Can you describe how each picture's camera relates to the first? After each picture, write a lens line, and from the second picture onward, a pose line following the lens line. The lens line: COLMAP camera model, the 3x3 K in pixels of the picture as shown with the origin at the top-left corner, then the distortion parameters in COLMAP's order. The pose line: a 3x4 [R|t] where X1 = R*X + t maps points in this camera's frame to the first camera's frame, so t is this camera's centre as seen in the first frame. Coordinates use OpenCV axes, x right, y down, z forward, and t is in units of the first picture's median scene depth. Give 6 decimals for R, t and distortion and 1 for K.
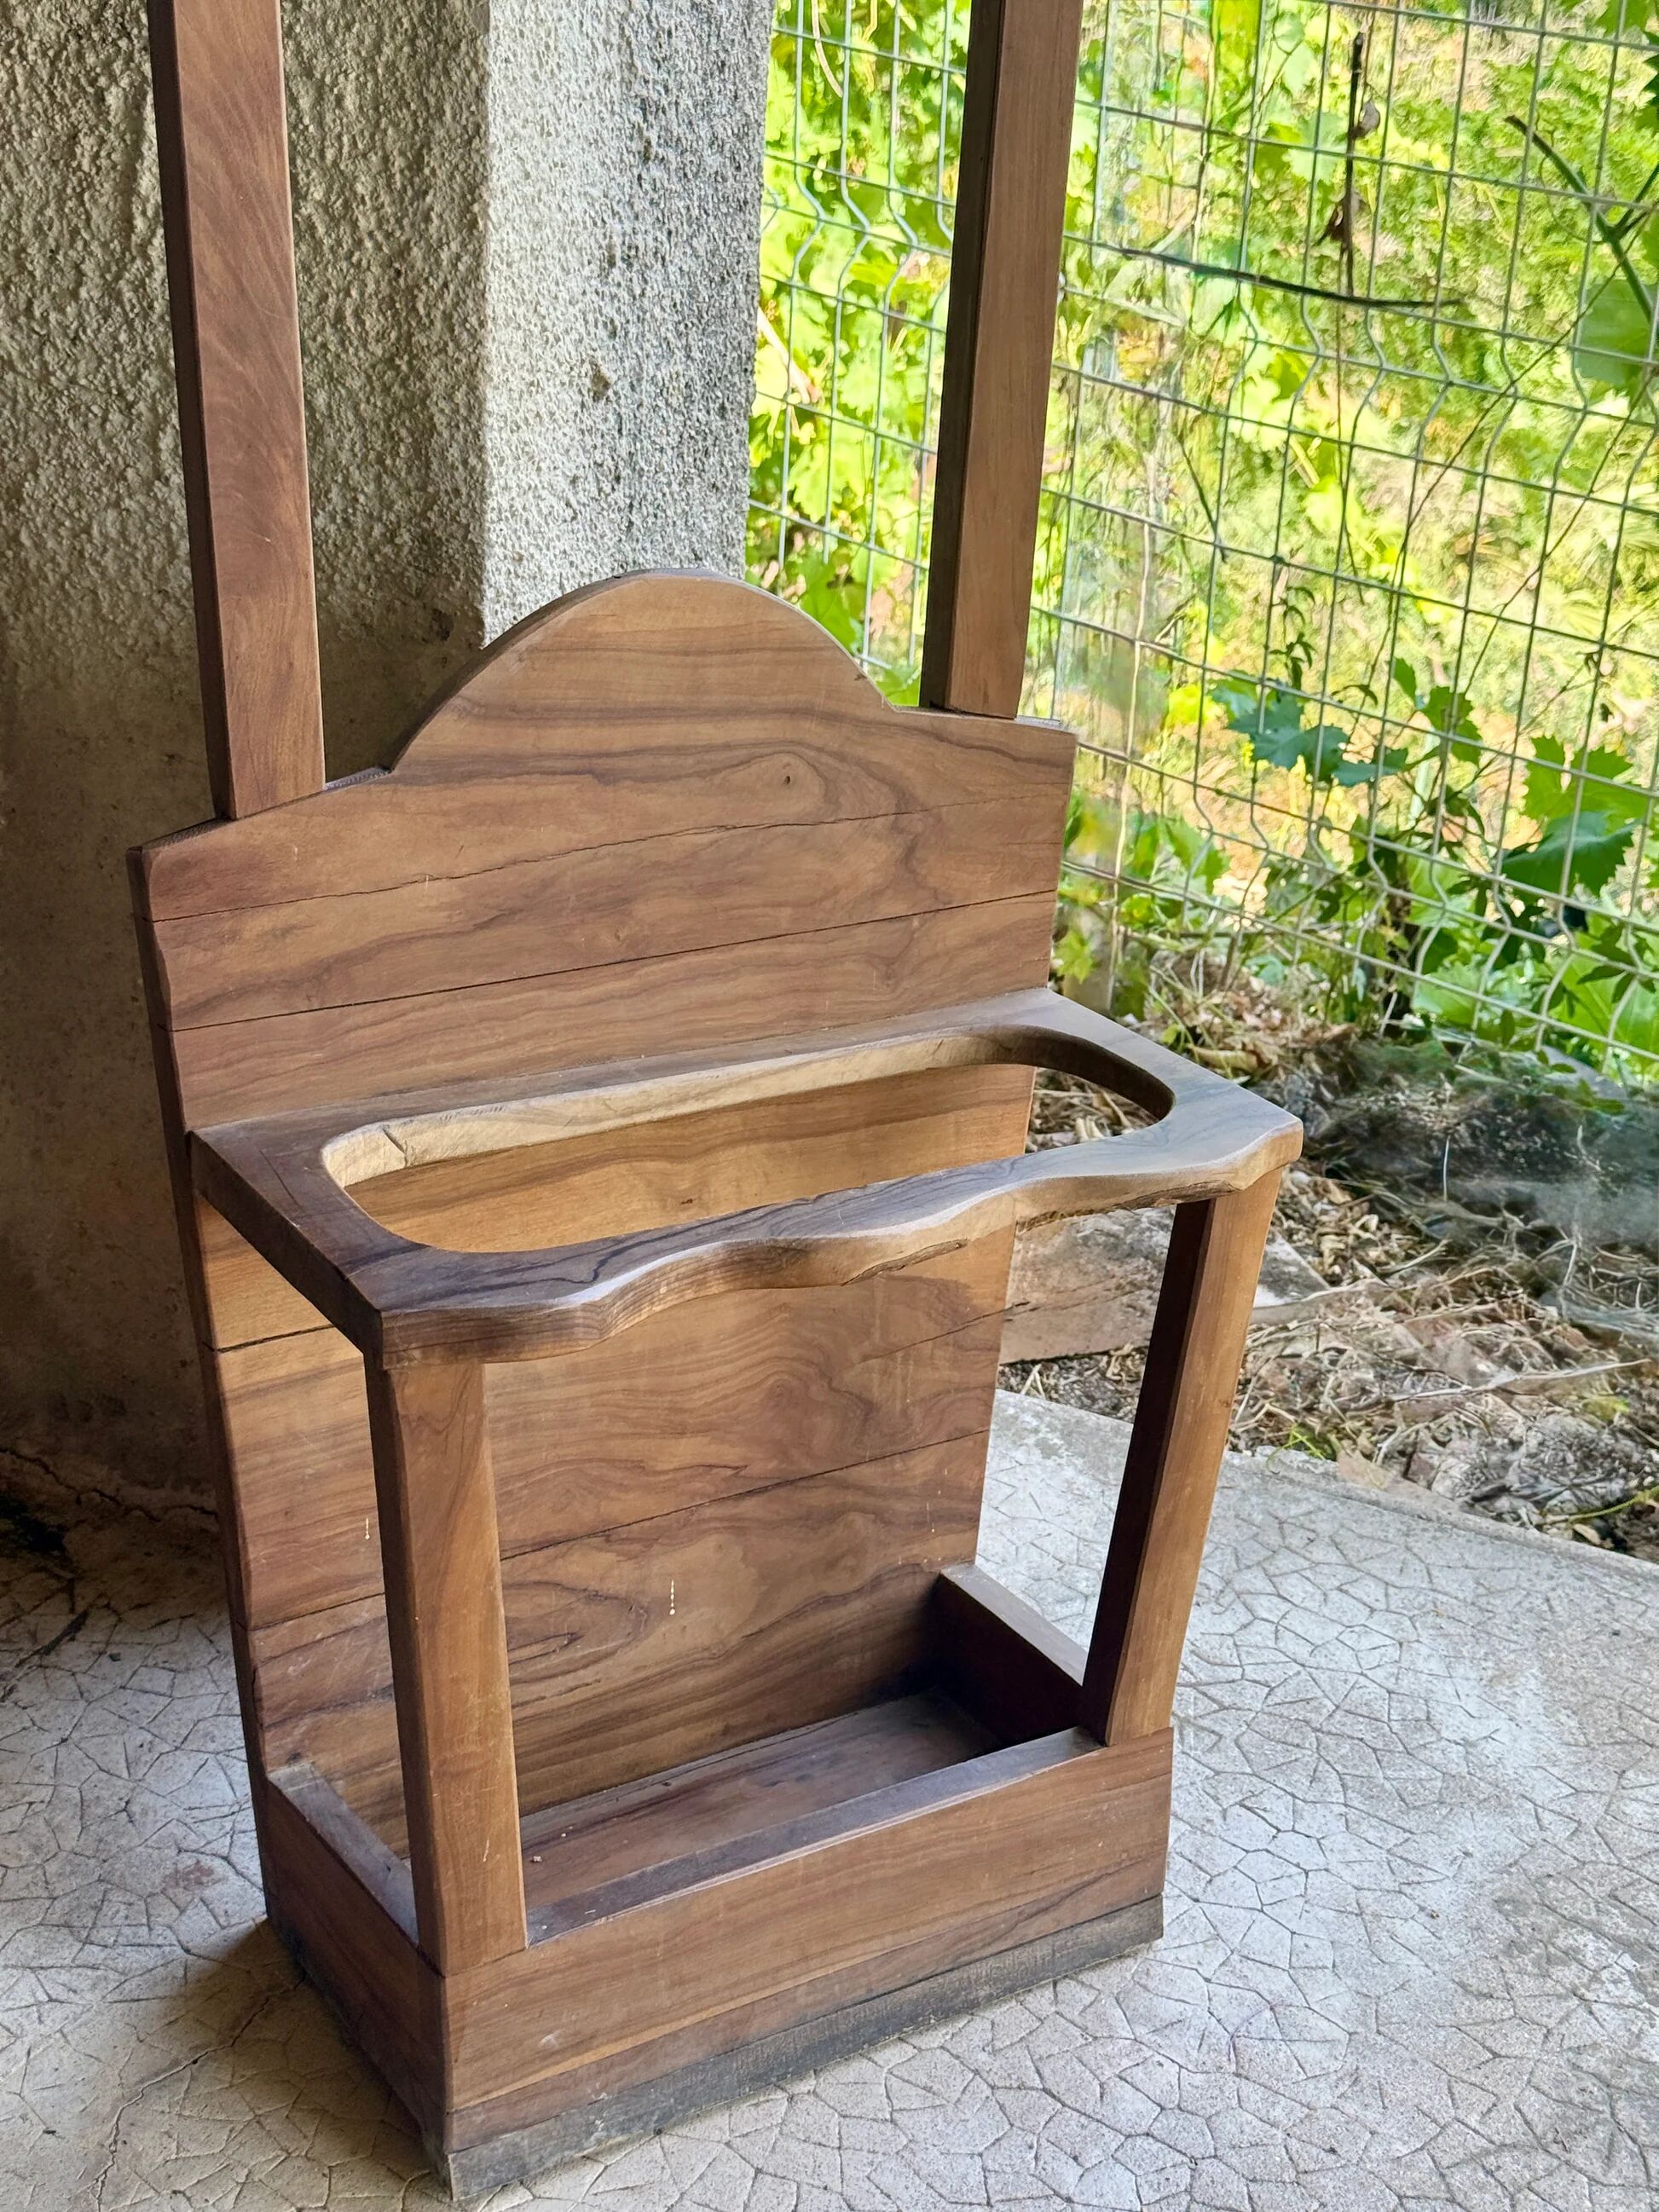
lens RADIAL K [[3059.1, 0, 824.8], [0, 3059.1, 1078.8], [0, 0, 1]] dist [0.170586, 0.000000]
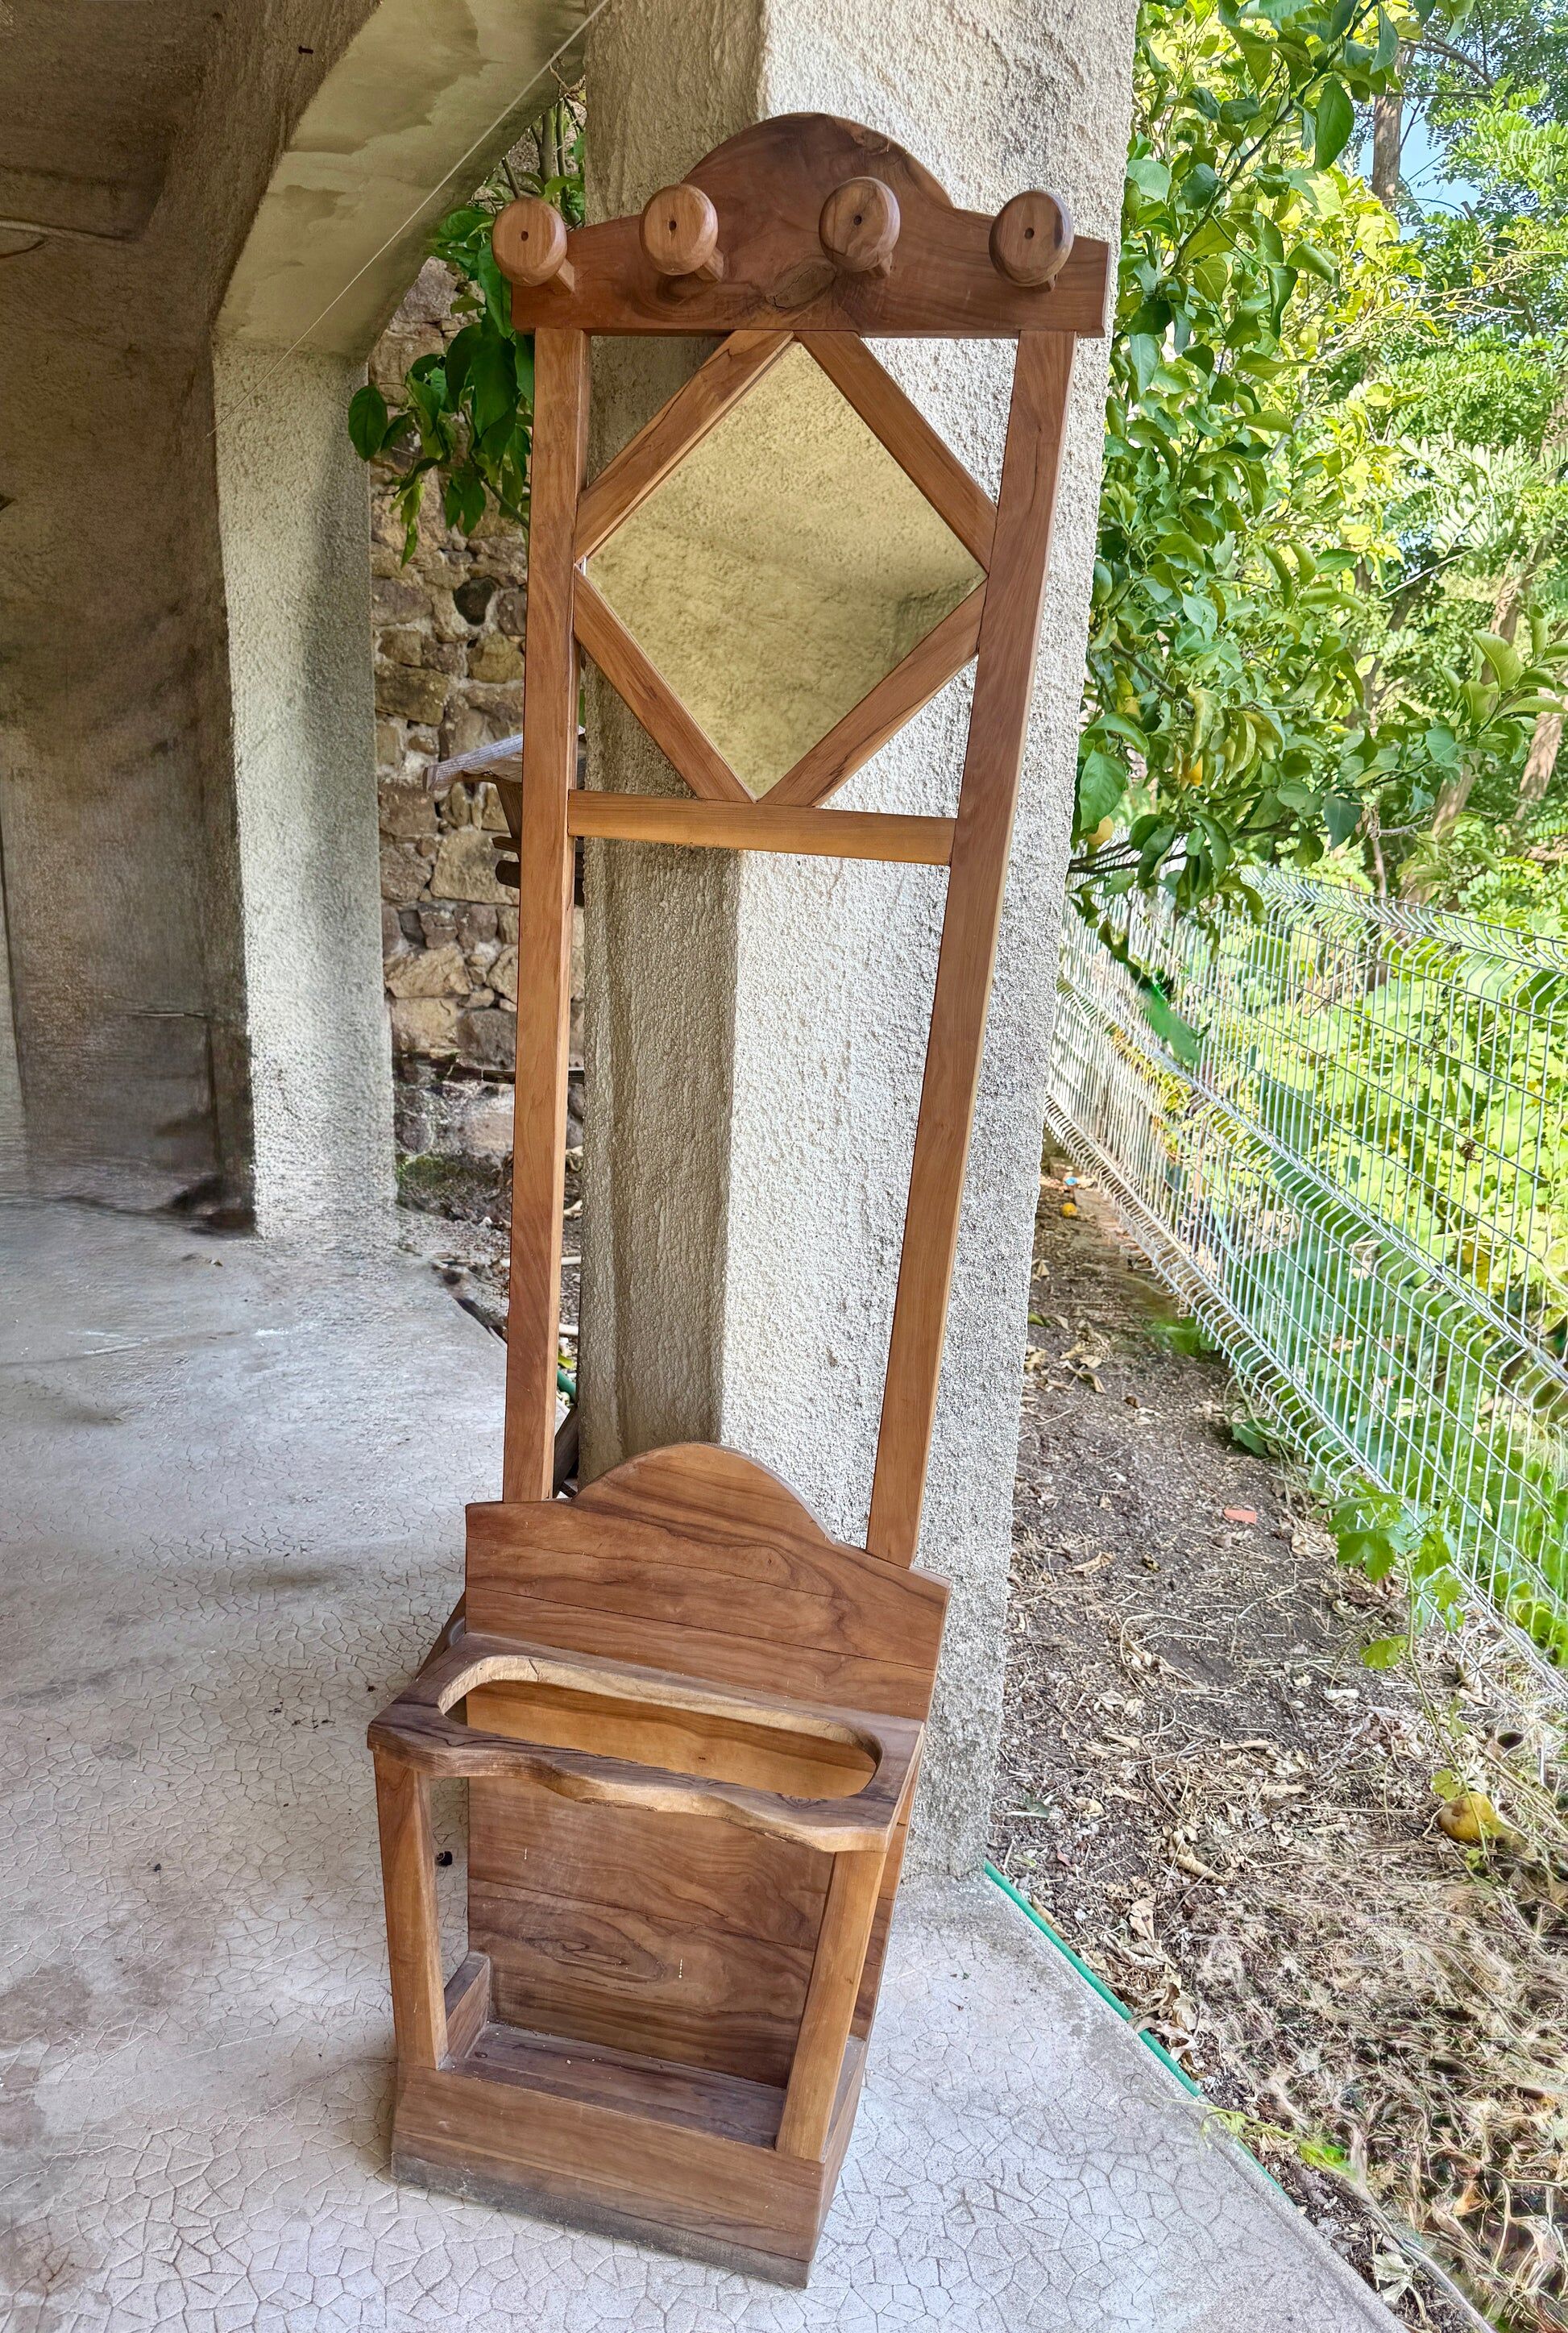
lens RADIAL K [[1692.7, 0, 762.7], [0, 1692.7, 1209.1], [0, 0, 1]] dist [0.035013, -0.052190]
pose [[0.712242, 0.130562, -0.689685, 0.697220], [-0.308382, 0.940851, -0.140358, -0.152891], [0.630565, 0.312655, 0.710376, 0.135561]]
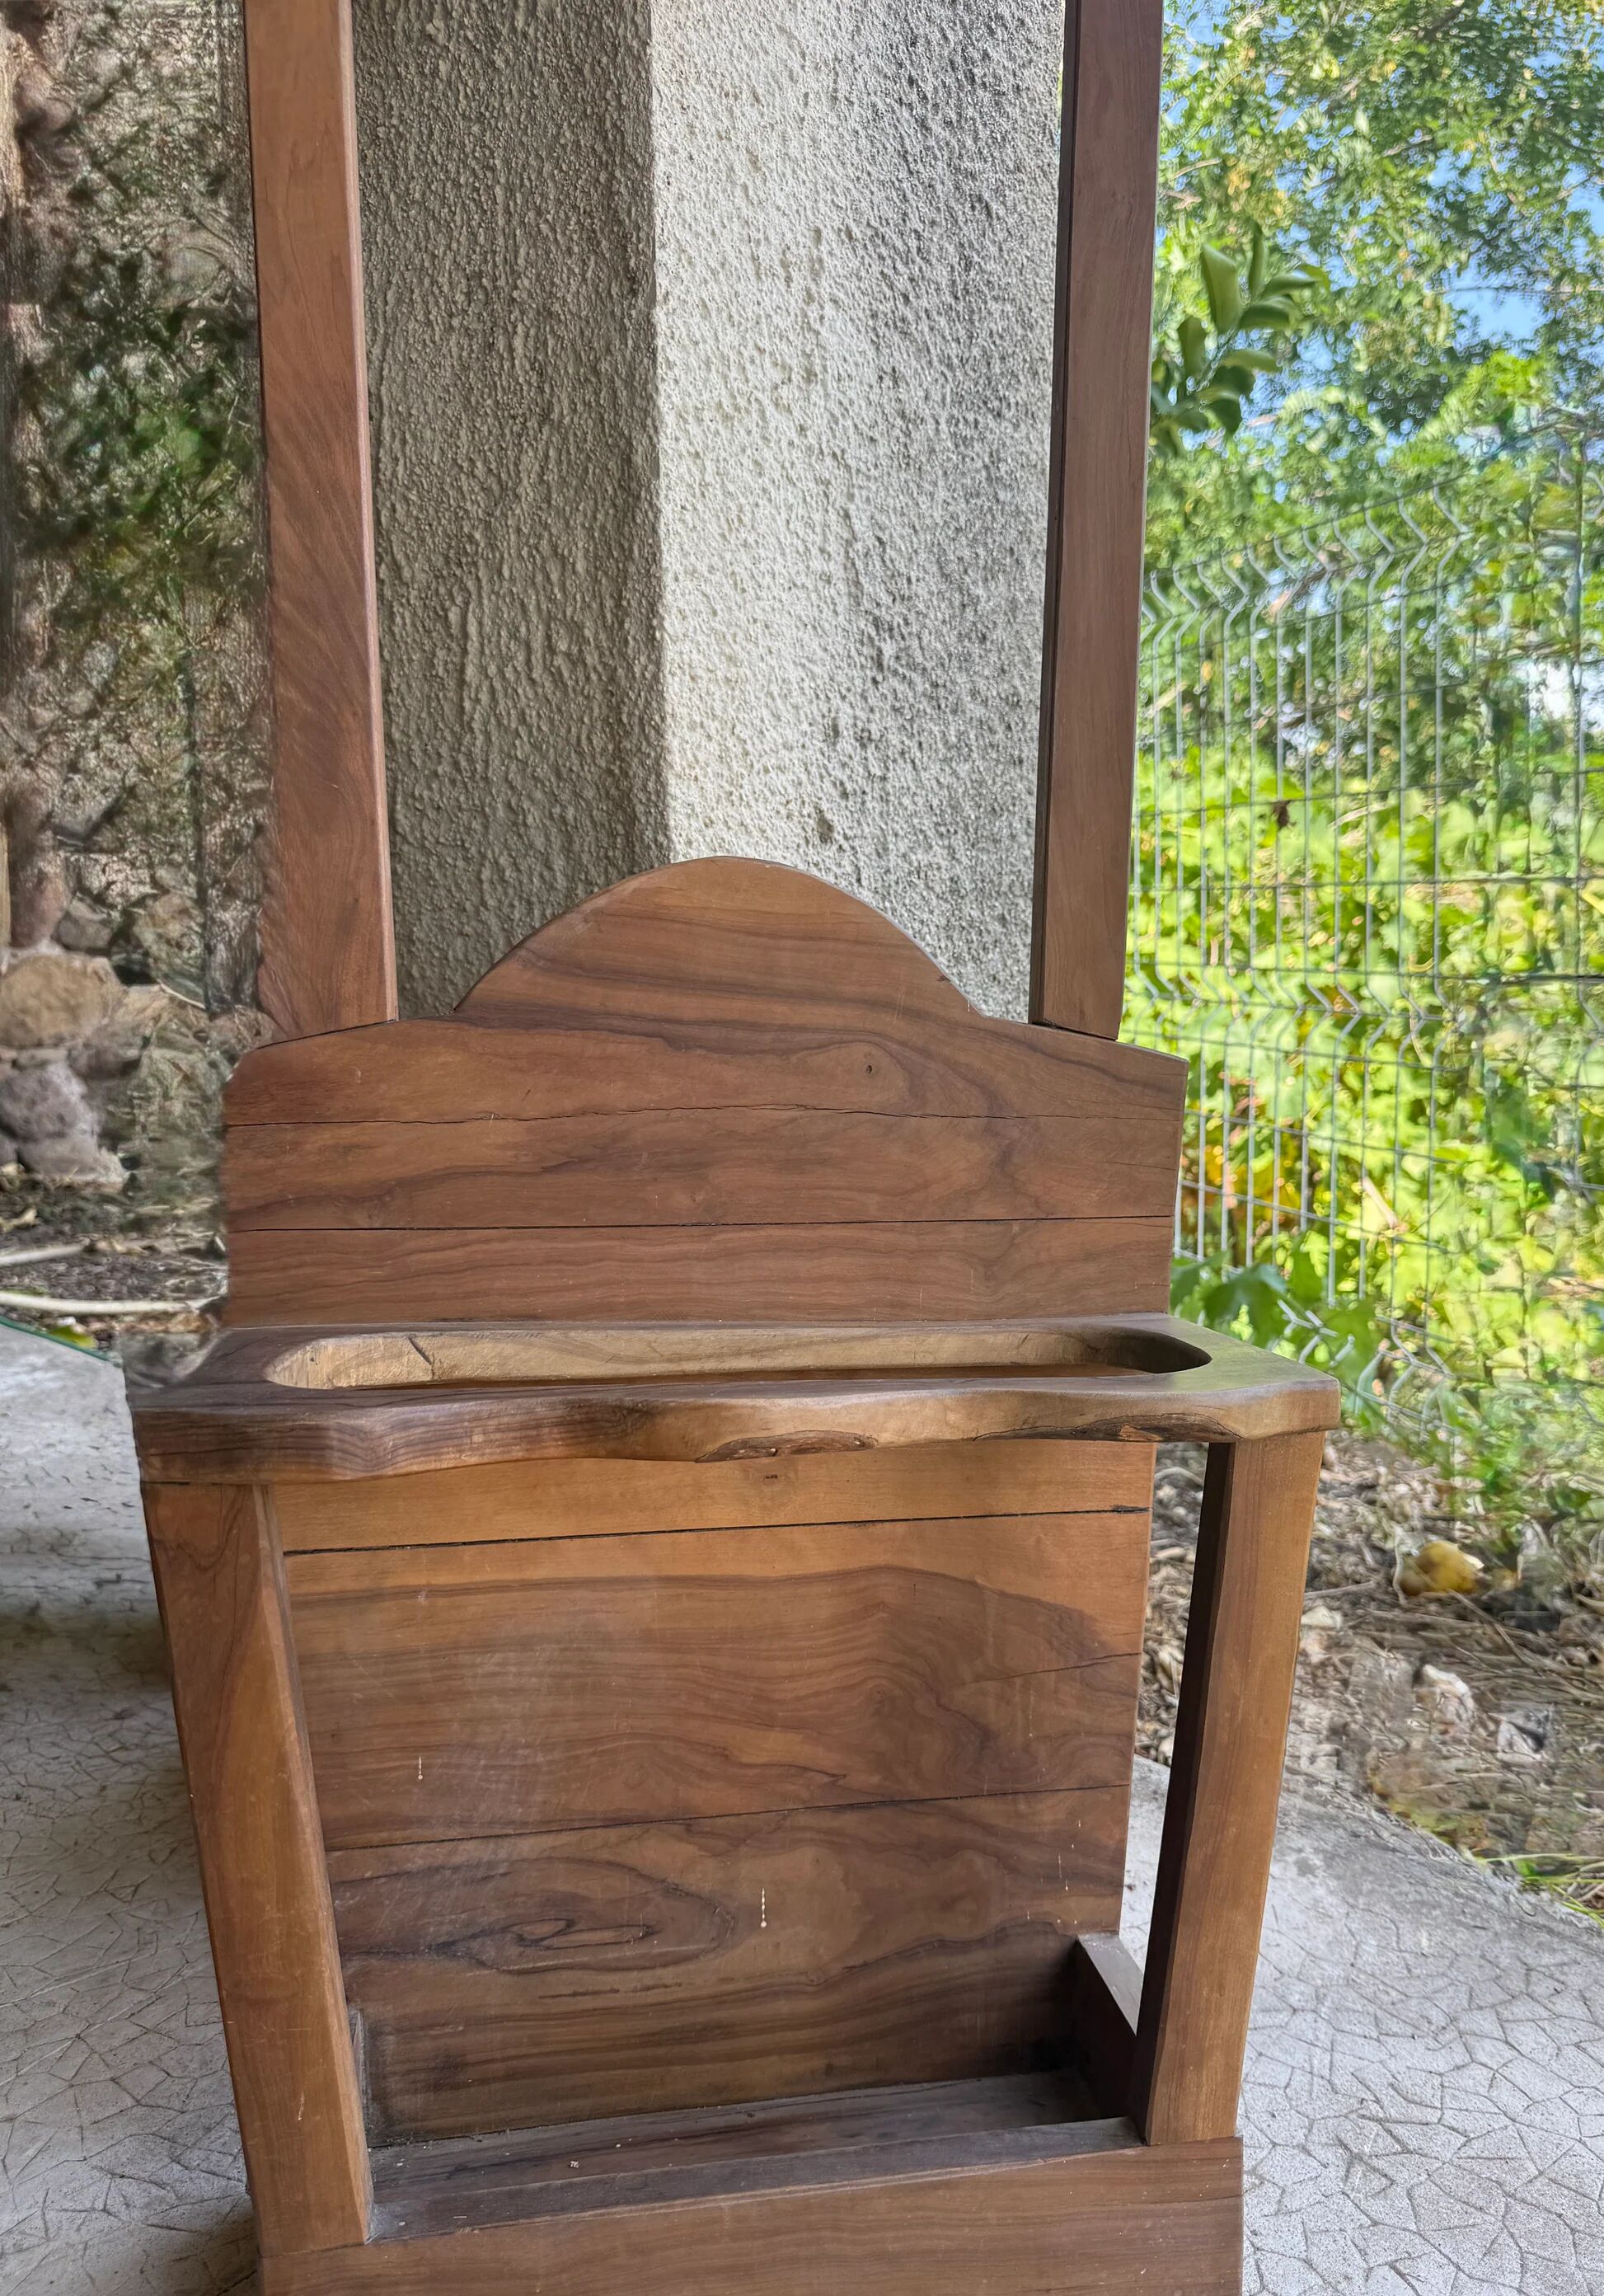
lens RADIAL K [[1668.8, 0, 902.5], [0, 1668.8, 1196.0], [0, 0, 1]] dist [0.042613, -0.060942]
pose [[0.937052, -0.009779, -0.349053, 0.194890], [-0.098526, 0.951588, -0.291158, 0.109499], [0.335002, 0.307221, 0.890724, 0.487471]]
